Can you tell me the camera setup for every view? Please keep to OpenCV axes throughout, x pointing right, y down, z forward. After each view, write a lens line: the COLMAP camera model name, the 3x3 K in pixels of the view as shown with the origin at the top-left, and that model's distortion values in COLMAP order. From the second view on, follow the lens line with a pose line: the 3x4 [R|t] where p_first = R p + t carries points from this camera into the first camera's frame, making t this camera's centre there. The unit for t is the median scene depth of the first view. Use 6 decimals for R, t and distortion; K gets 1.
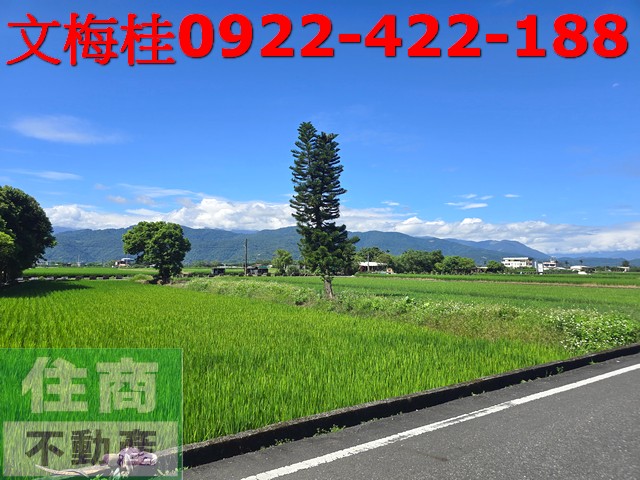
lens RADIAL K [[424.5, 0, 327.4], [0, 424.5, 232.1], [0, 0, 1]] dist [0.019305, -0.005794]
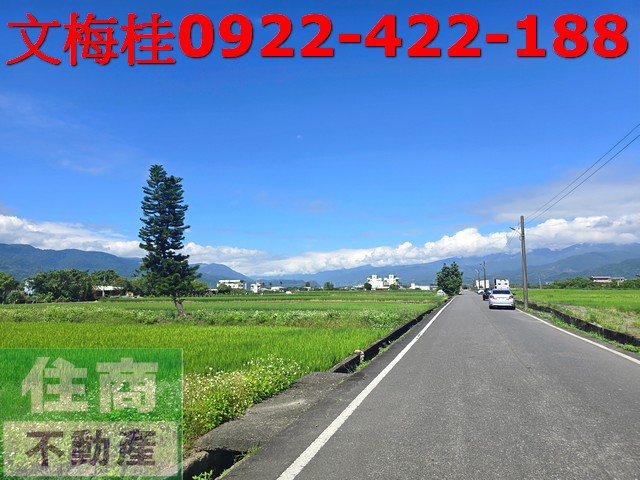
lens RADIAL K [[424.5, 0, 327.4], [0, 424.5, 232.1], [0, 0, 1]] dist [0.019305, -0.005794]
pose [[0.786073, 0.065830, 0.614618, -0.095298], [-0.033705, 0.997398, -0.063721, -0.004586], [-0.617214, 0.029374, 0.786247, -0.045332]]
